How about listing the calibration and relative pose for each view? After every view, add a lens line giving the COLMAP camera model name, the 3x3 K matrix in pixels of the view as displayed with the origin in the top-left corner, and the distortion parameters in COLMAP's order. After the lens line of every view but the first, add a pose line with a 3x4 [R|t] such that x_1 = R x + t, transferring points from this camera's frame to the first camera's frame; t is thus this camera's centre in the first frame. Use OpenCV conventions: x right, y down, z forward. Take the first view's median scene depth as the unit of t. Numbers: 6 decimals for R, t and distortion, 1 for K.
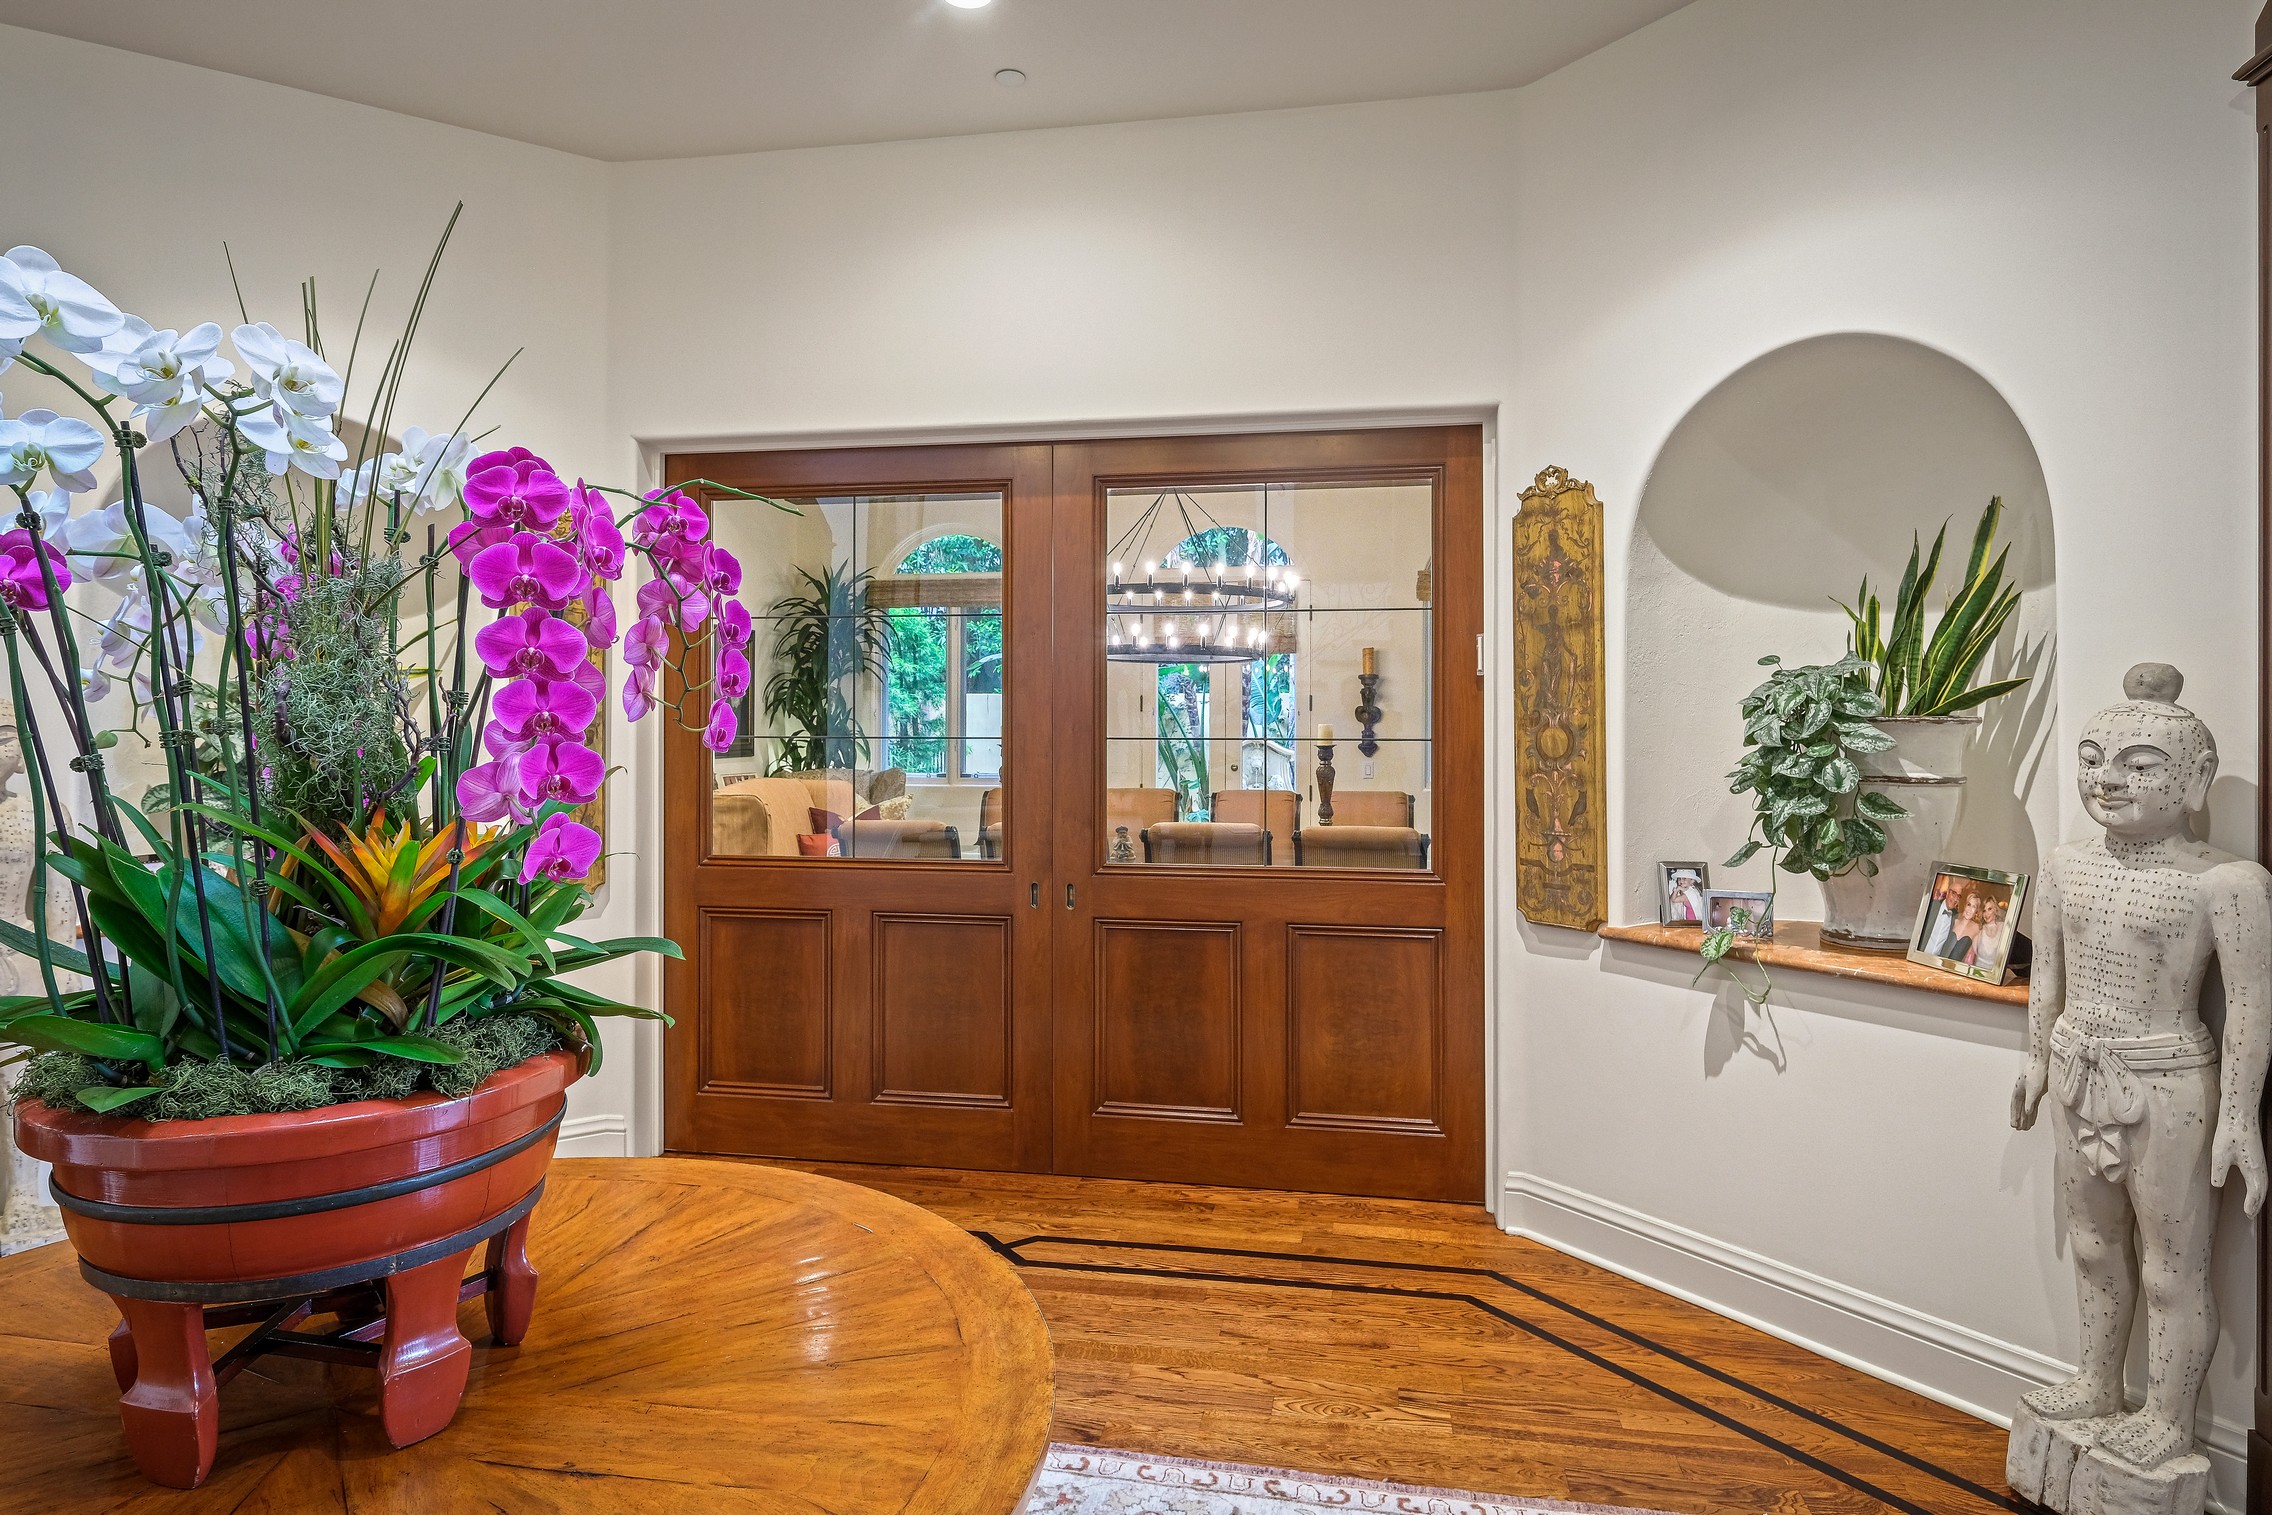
lens RADIAL K [[1309.4, 0, 1163.3], [0, 1309.4, 711.2], [0, 0, 1]] dist [0.003233, -0.000496]
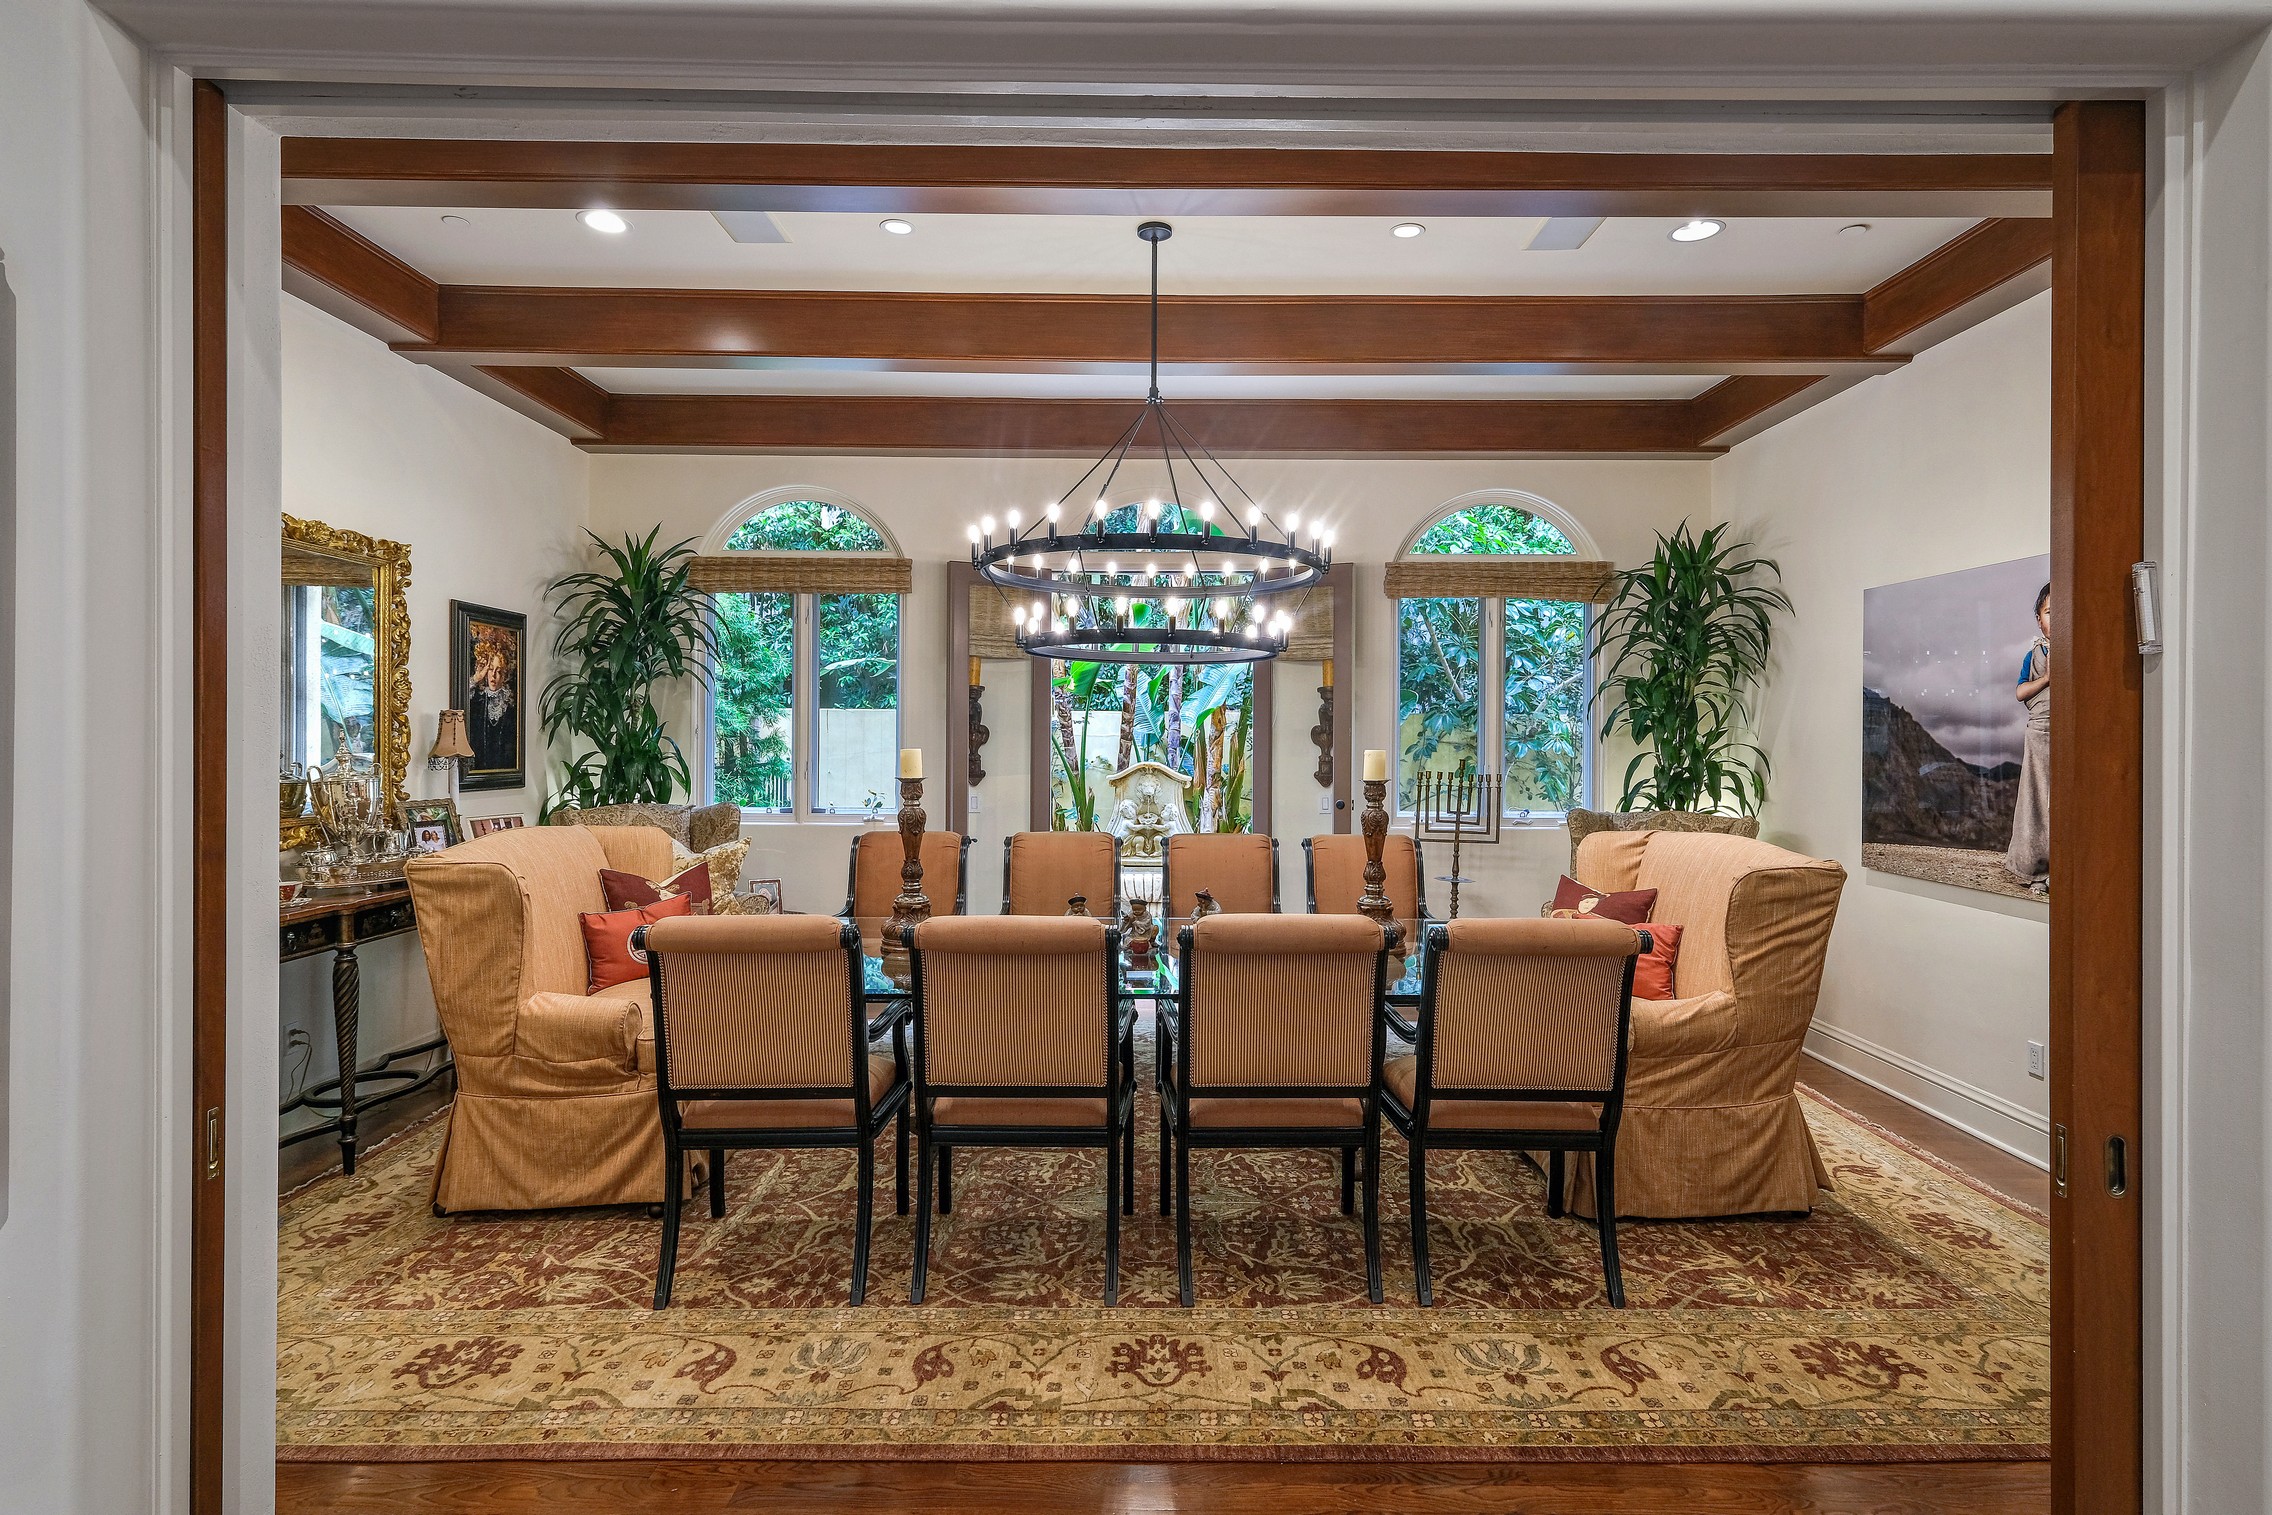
lens RADIAL K [[1167.6, 0, 1131.8], [0, 1167.6, 745.8], [0, 0, 1]] dist [0.002524, 0.000943]
pose [[0.988408, 0.006657, 0.151676, -0.074163], [-0.008341, 0.999910, 0.010471, 0.001572], [-0.151592, -0.011615, 0.988375, 0.294469]]
